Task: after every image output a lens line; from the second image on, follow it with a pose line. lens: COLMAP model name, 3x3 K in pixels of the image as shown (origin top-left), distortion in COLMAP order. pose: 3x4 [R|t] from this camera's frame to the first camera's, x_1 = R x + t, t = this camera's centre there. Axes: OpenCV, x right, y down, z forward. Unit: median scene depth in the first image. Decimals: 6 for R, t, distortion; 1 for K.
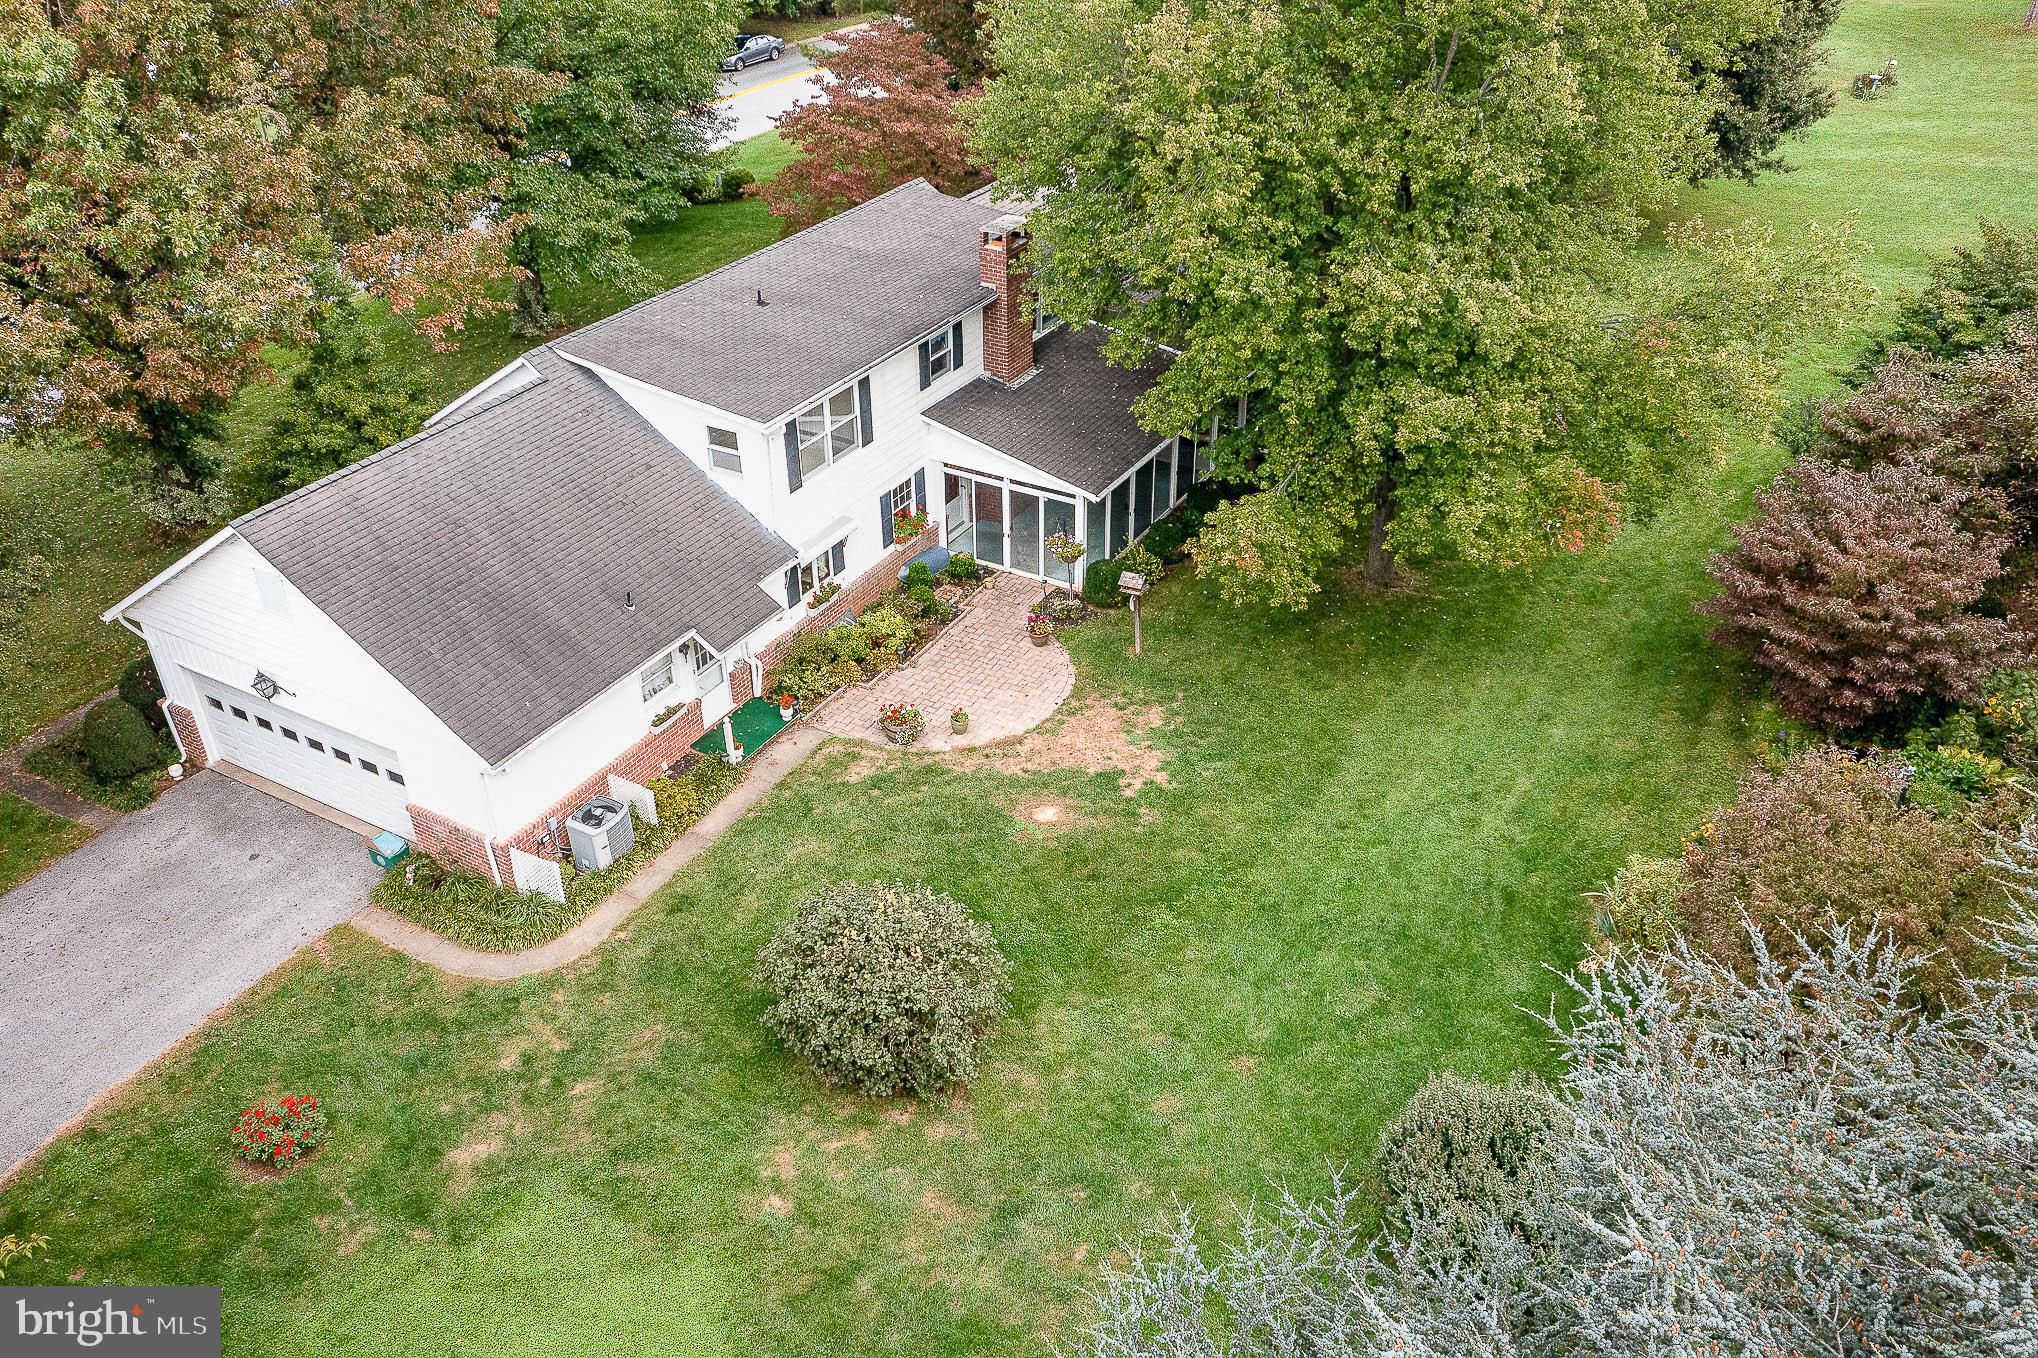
lens RADIAL K [[1643.7, 0, 1018.1], [0, 1643.7, 677.5], [0, 0, 1]] dist [-0.006130, 0.014677]
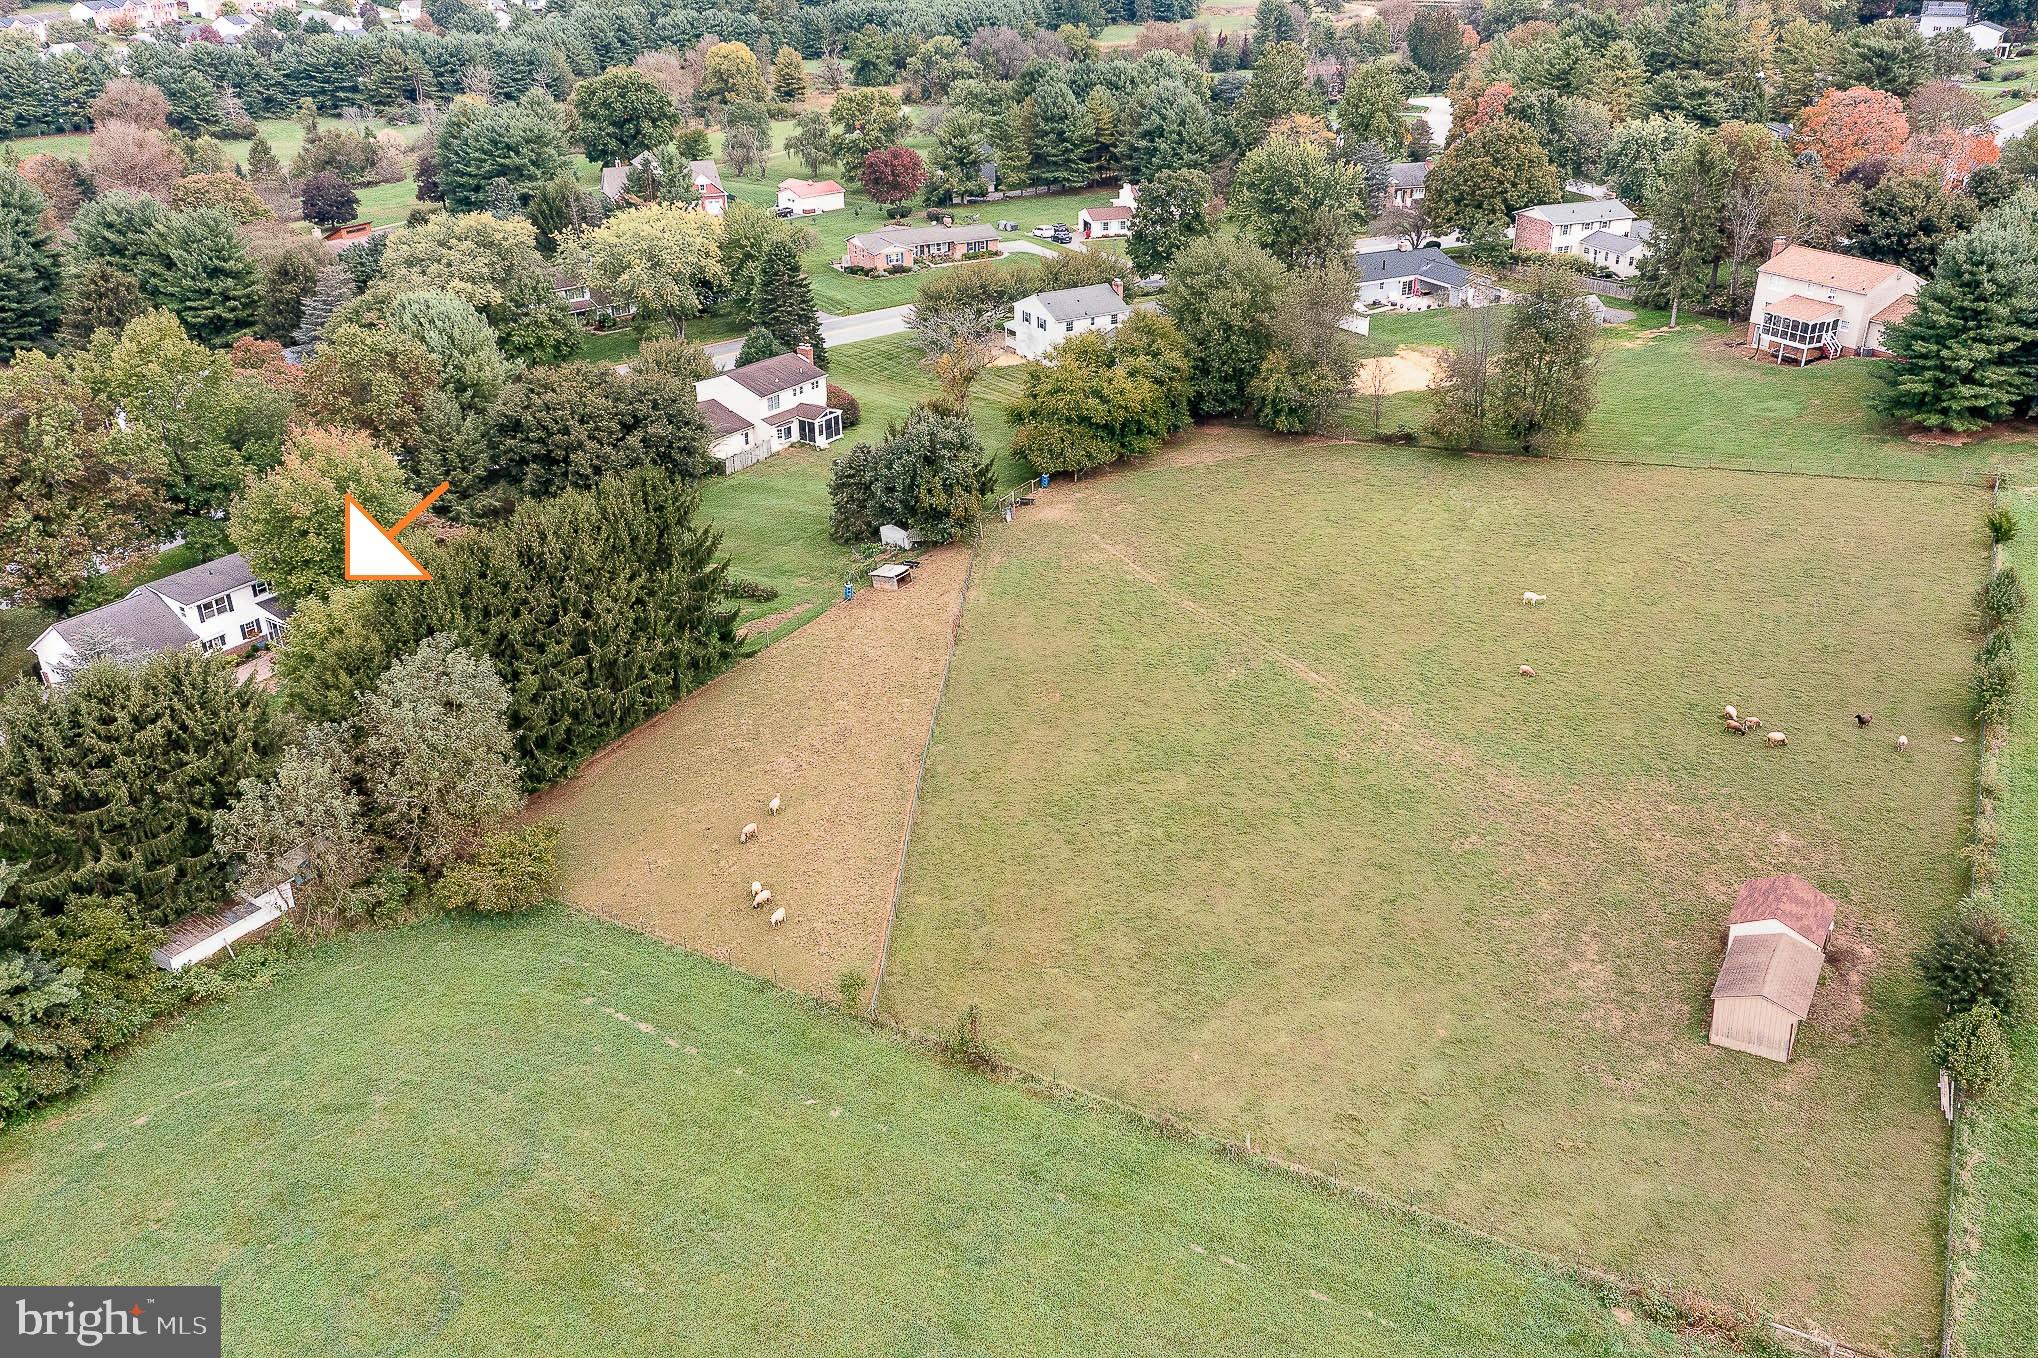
lens RADIAL K [[1643.7, 0, 1014.4], [0, 1643.7, 671.3], [0, 0, 1]] dist [-0.006130, 0.014677]
pose [[0.999087, 0.026017, -0.033886, 1.961230], [-0.029518, 0.993790, -0.107290, 0.371234], [0.030884, 0.108192, 0.993650, -2.868145]]
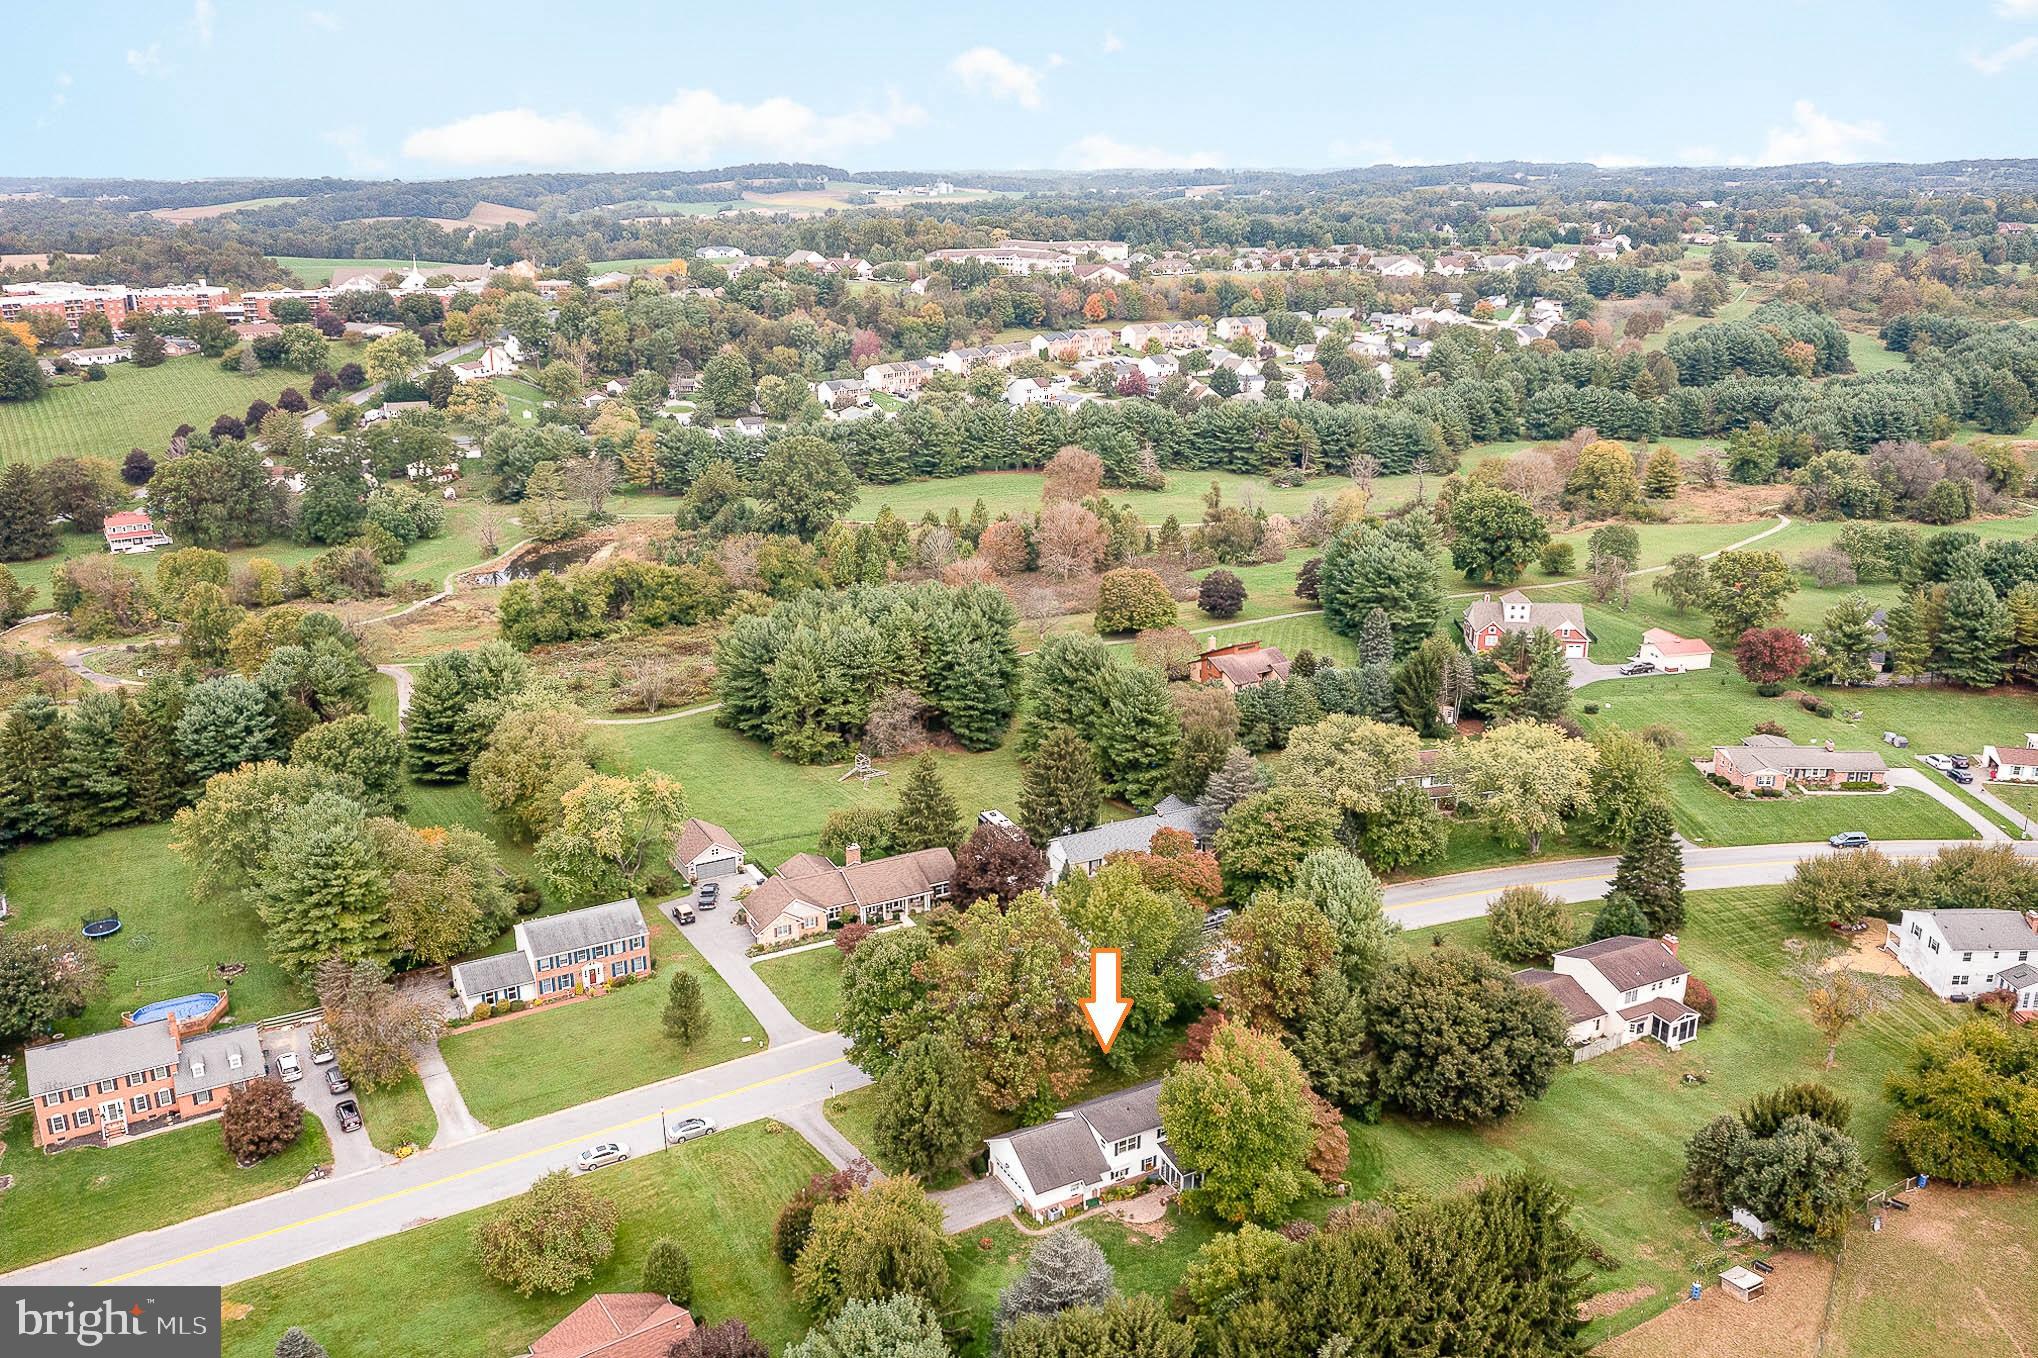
lens RADIAL K [[1643.7, 0, 1006.0], [0, 1643.7, 689.4], [0, 0, 1]] dist [-0.006130, 0.014677]
pose [[0.859356, 0.169707, -0.482397, 1.653401], [-0.283821, 0.942982, -0.173867, -0.470817], [0.425385, 0.286328, 0.858524, -3.597184]]
